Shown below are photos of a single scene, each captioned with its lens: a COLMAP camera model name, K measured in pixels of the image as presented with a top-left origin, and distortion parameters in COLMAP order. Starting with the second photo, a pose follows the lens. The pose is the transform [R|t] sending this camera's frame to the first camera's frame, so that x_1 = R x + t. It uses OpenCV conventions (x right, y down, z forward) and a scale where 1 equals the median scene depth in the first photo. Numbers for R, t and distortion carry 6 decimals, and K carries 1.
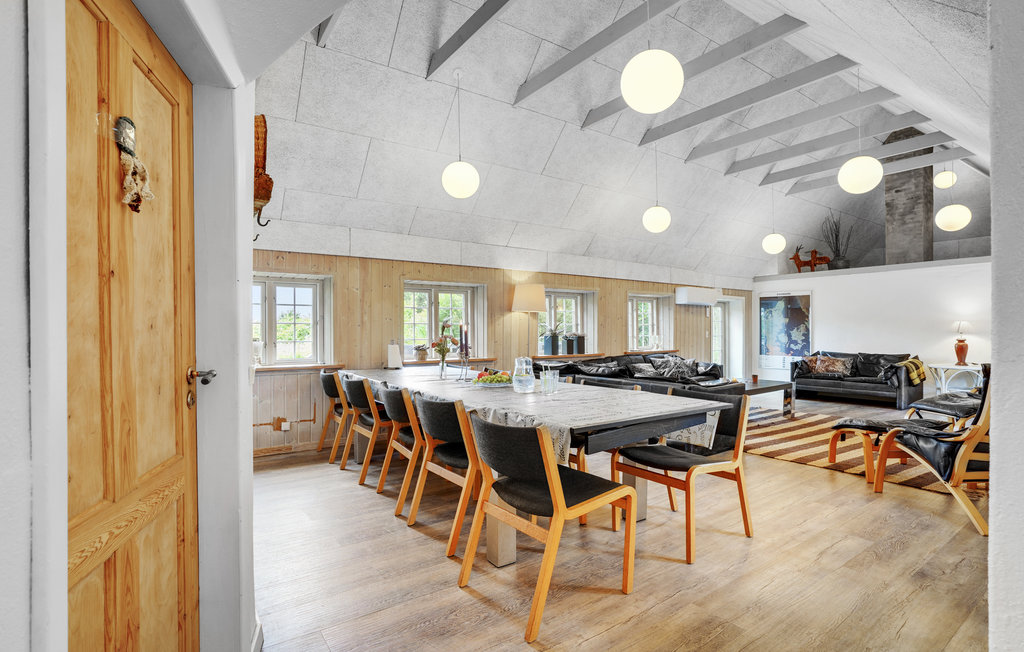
lens RADIAL K [[481.4, 0, 512.8], [0, 481.4, 331.4], [0, 0, 1]] dist [-0.052894, 0.024252]
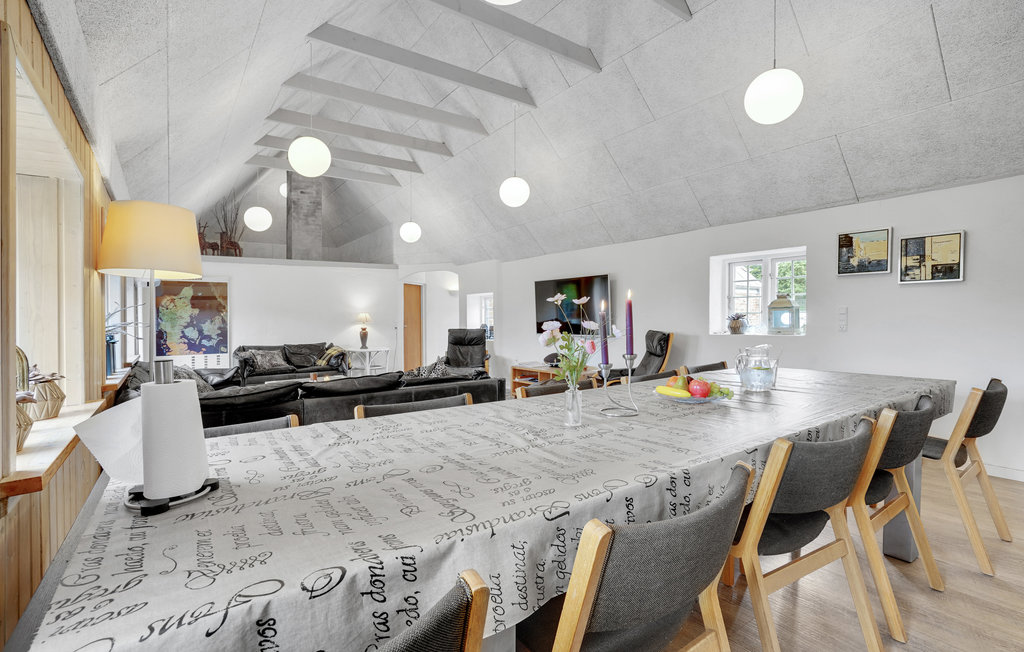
lens RADIAL K [[479.1, 0, 503.8], [0, 479.1, 322.6], [0, 0, 1]] dist [-0.053501, 0.000192]
pose [[-0.000212, -0.007516, 0.999972, -0.280646], [0.019417, 0.999783, 0.007519, 0.000751], [-0.999811, 0.019418, -0.000066, 0.566554]]
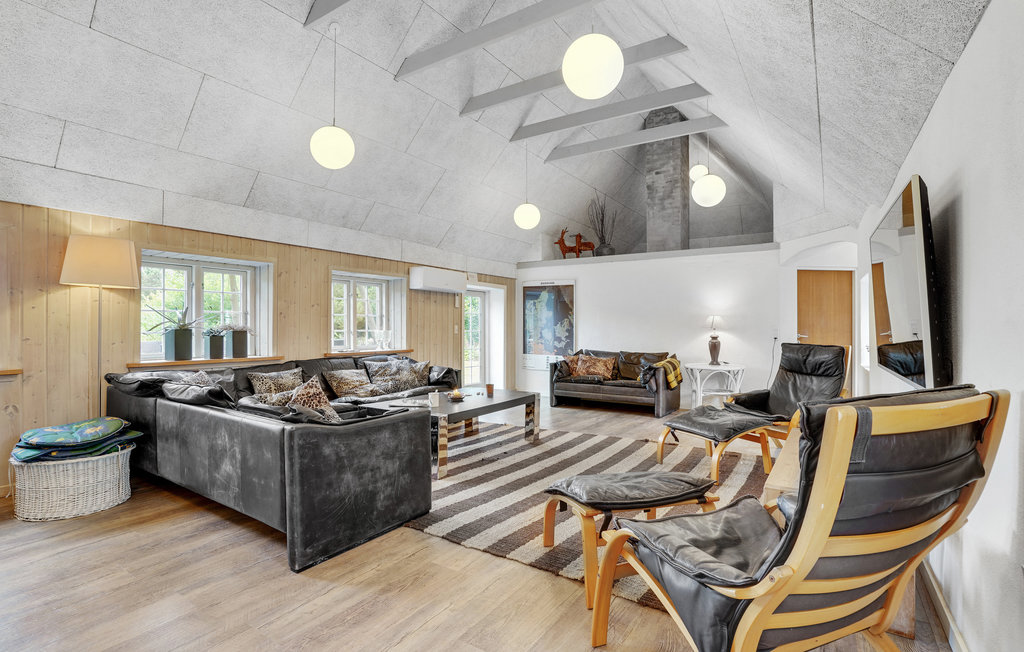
lens RADIAL K [[479.1, 0, 503.8], [0, 479.1, 322.6], [0, 0, 1]] dist [-0.053501, 0.000192]
pose [[0.935477, 0.010644, 0.353227, 0.229433], [-0.006701, 0.999901, -0.012385, 0.004791], [-0.353323, 0.009219, 0.935456, 0.258758]]
